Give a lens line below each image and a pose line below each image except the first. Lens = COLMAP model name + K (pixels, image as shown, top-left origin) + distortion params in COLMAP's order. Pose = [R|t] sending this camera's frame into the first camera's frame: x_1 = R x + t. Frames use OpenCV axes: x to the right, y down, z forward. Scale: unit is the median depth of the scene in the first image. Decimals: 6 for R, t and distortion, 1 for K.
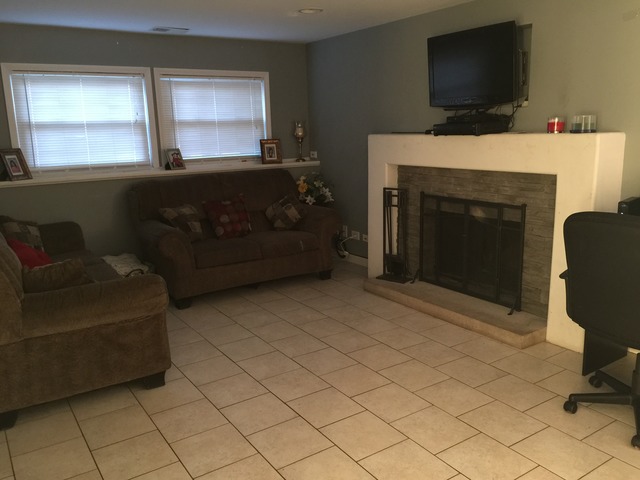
lens RADIAL K [[549.2, 0, 320.0], [0, 549.2, 240.0], [0, 0, 1]] dist [0.090640, -0.166512]
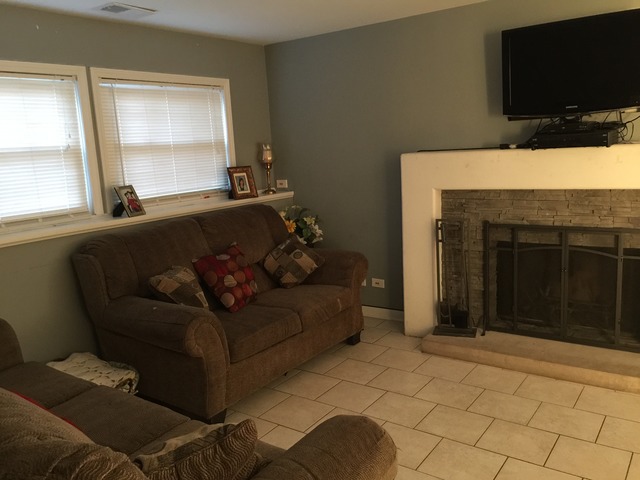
lens RADIAL K [[549.2, 0, 320.0], [0, 549.2, 240.0], [0, 0, 1]] dist [0.090640, -0.166512]
pose [[0.933947, -0.088902, 0.346179, -0.291655], [0.105368, 0.994010, -0.029000, -0.055331], [-0.341527, 0.063561, 0.937720, 0.292317]]
